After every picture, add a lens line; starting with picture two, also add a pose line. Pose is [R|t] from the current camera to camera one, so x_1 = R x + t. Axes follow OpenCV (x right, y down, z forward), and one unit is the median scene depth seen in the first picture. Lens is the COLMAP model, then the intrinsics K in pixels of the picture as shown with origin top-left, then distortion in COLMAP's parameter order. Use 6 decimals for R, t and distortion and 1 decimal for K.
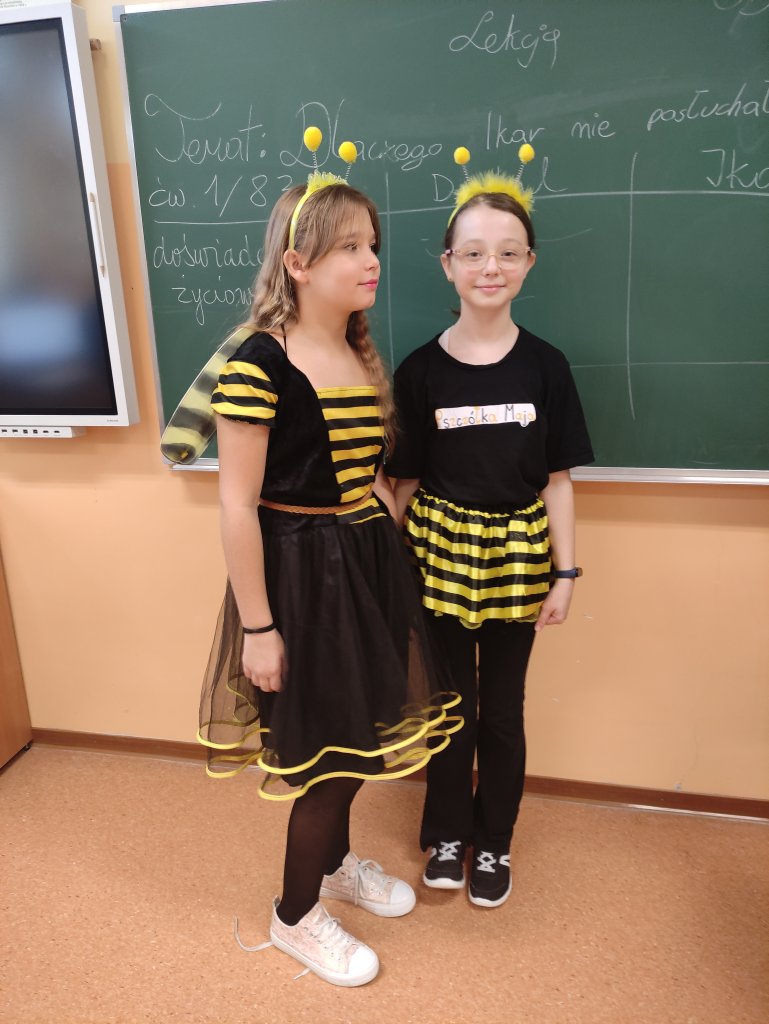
lens RADIAL K [[772.4, 0, 384.5], [0, 772.4, 512.0], [0, 0, 1]] dist [0.069695, -0.044280]
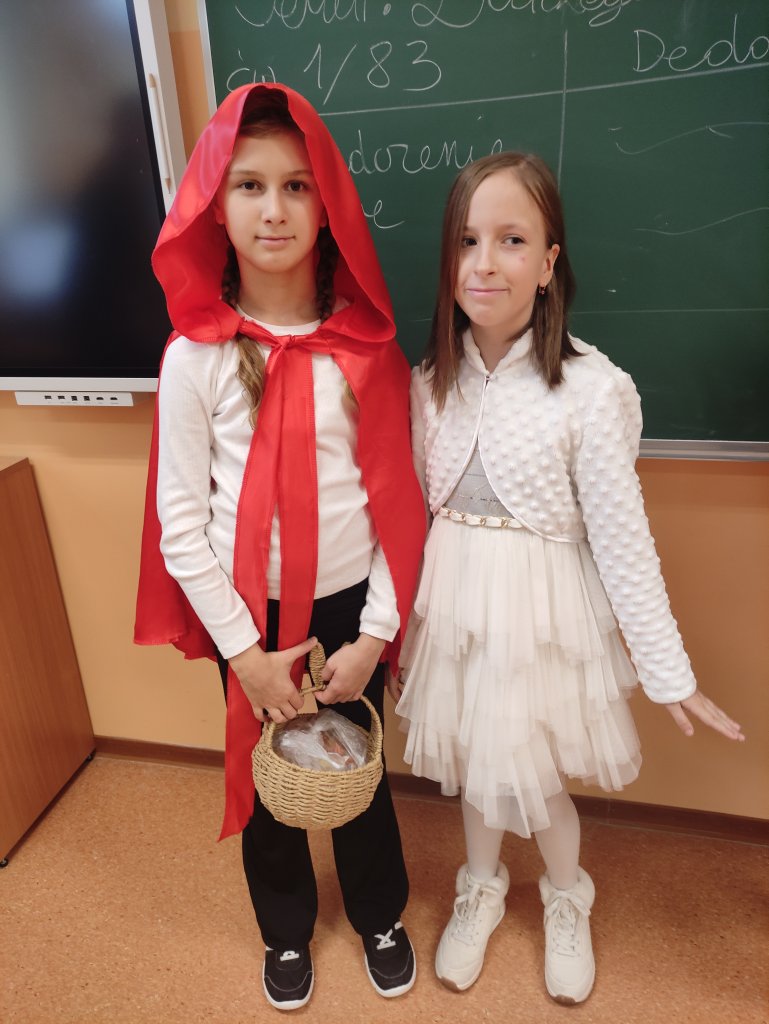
lens RADIAL K [[772.4, 0, 384.5], [0, 772.4, 512.0], [0, 0, 1]] dist [0.069695, -0.044280]
pose [[0.999577, -0.005932, -0.028467, -0.130061], [0.008892, 0.994430, 0.105027, -0.072645], [0.027686, -0.105236, 0.994062, 0.222307]]
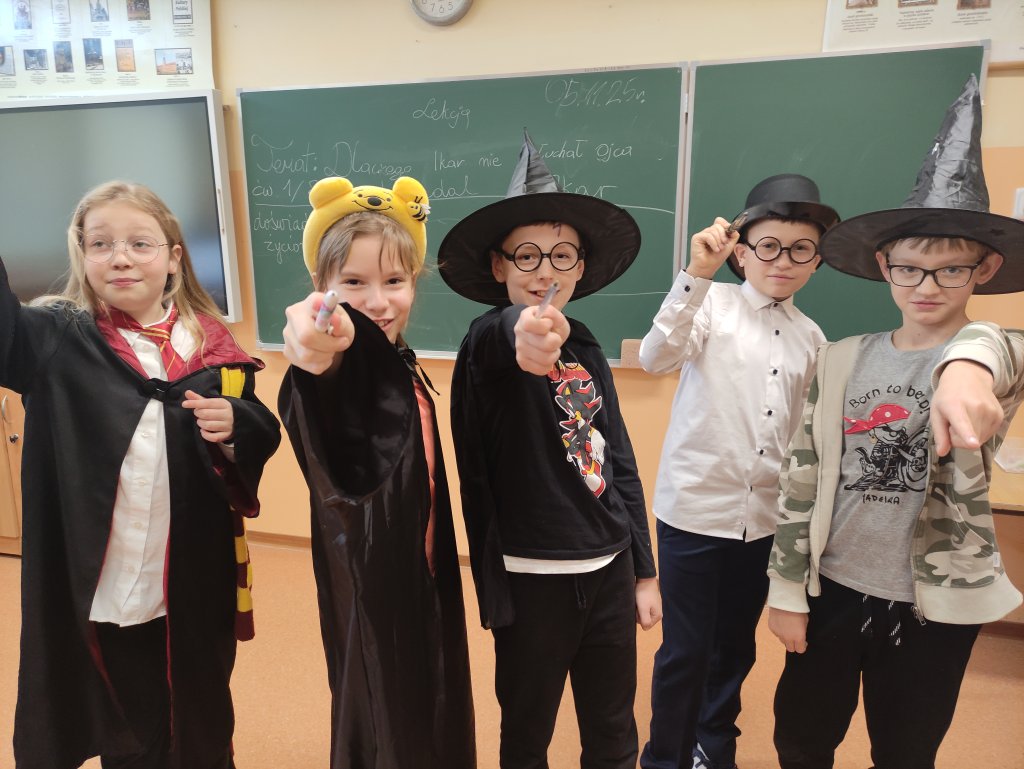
lens RADIAL K [[772.4, 0, 512.0], [0, 772.4, 384.5], [0, 0, 1]] dist [0.069695, -0.044280]
pose [[0.995056, 0.039033, -0.091327, 0.424136], [-0.047122, 0.994992, -0.088155, 0.140715], [0.087428, 0.092022, 0.991911, -0.588109]]
